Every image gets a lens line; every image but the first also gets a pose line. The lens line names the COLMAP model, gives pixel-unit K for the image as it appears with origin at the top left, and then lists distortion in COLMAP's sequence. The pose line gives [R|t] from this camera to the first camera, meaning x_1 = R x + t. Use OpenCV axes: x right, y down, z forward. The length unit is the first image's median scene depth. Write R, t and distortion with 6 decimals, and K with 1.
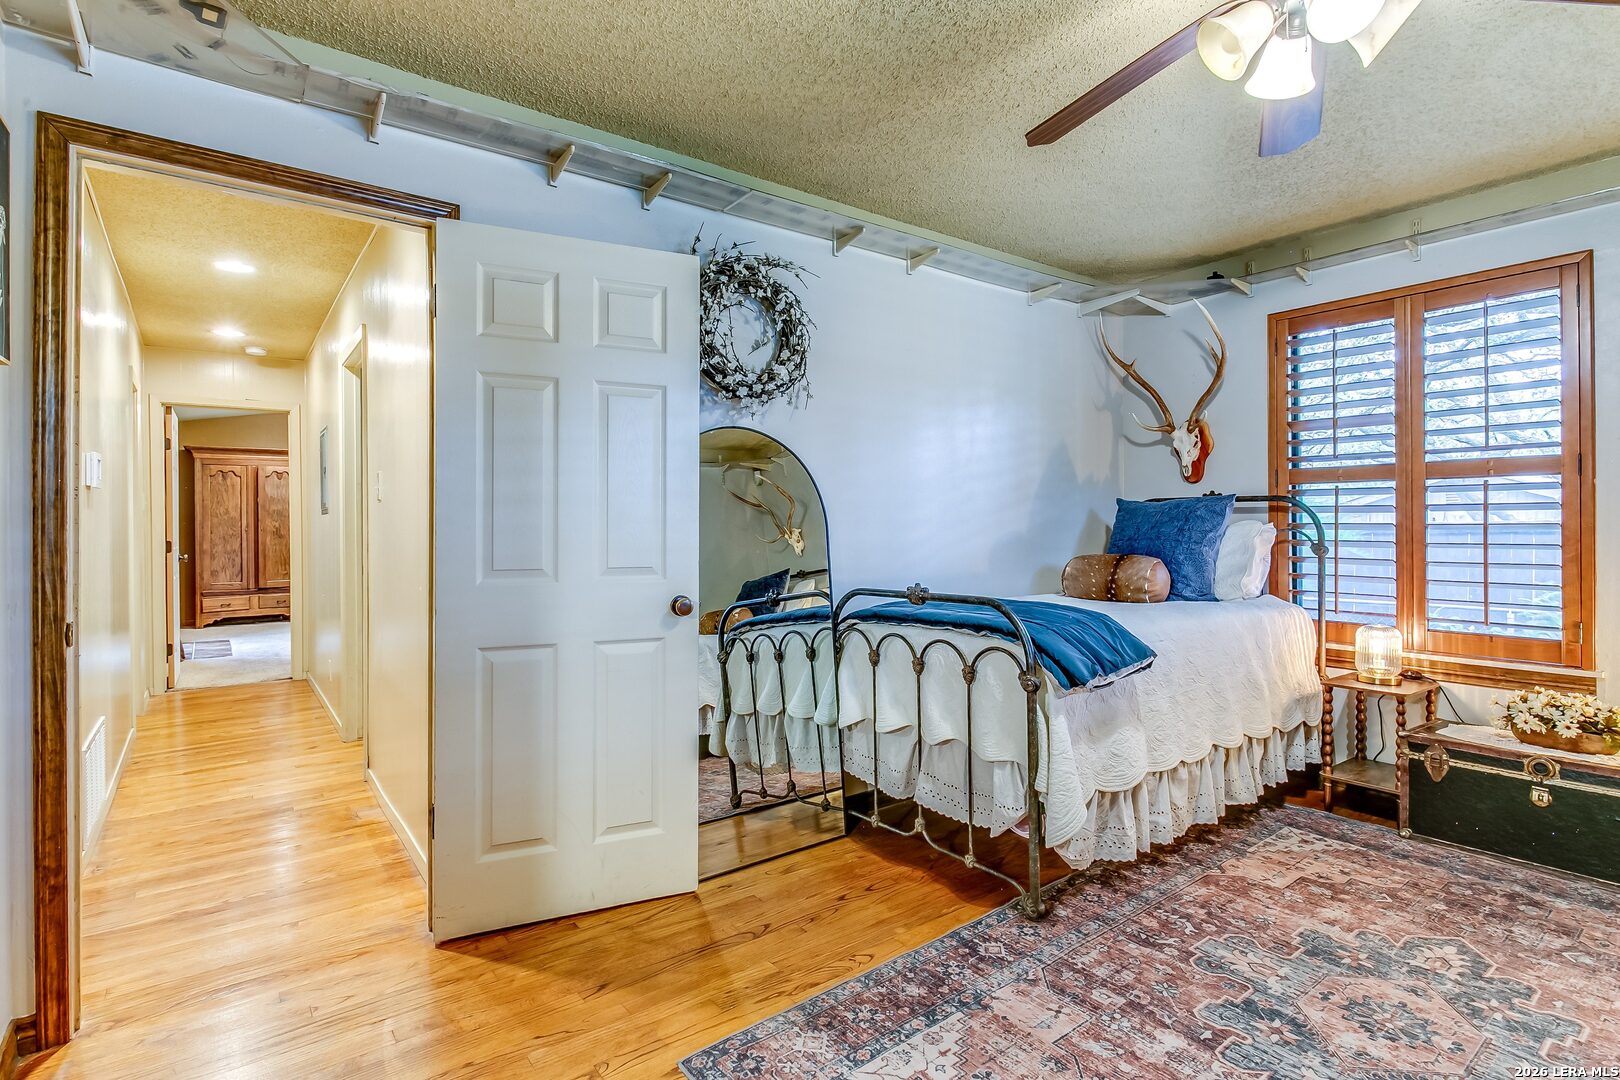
lens RADIAL K [[794.6, 0, 814.7], [0, 794.6, 515.6], [0, 0, 1]] dist [0.013659, -0.009243]
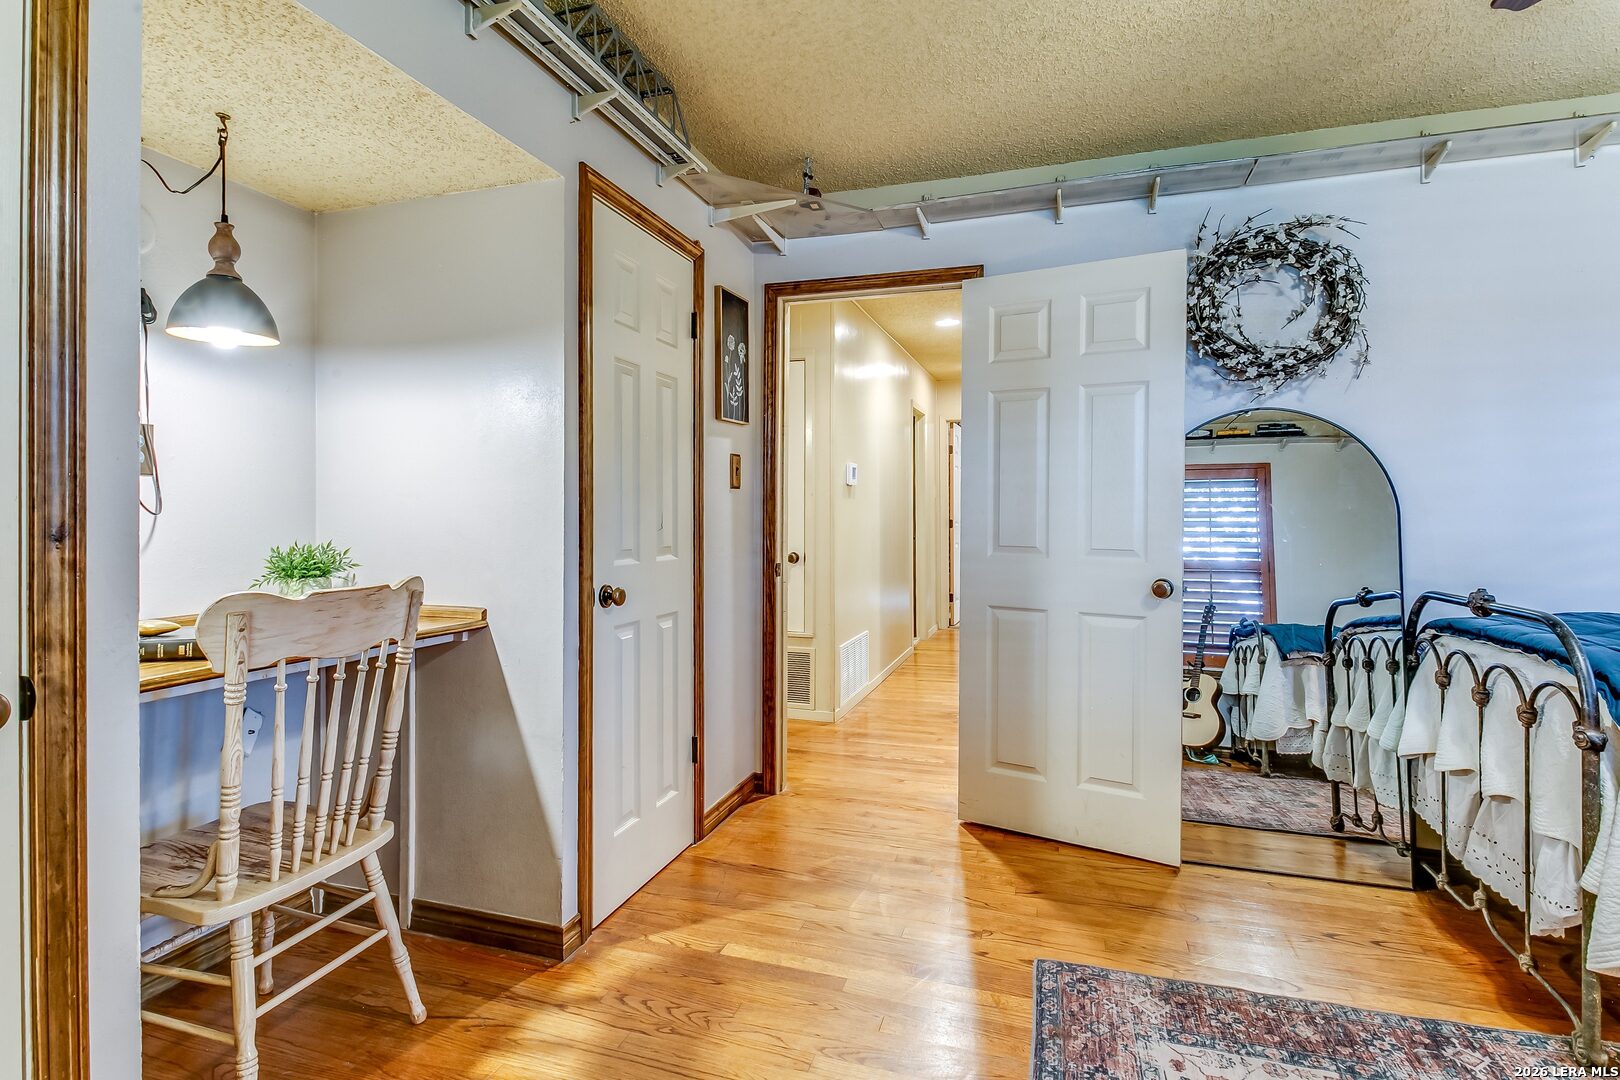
lens RADIAL K [[781.8, 0, 812.6], [0, 781.8, 500.5], [0, 0, 1]] dist [-0.001854, -0.000757]
pose [[0.578480, -0.004359, -0.815685, 0.426560], [0.004367, 0.999988, -0.002247, -0.002702], [0.815685, -0.002263, 0.578492, 0.033091]]
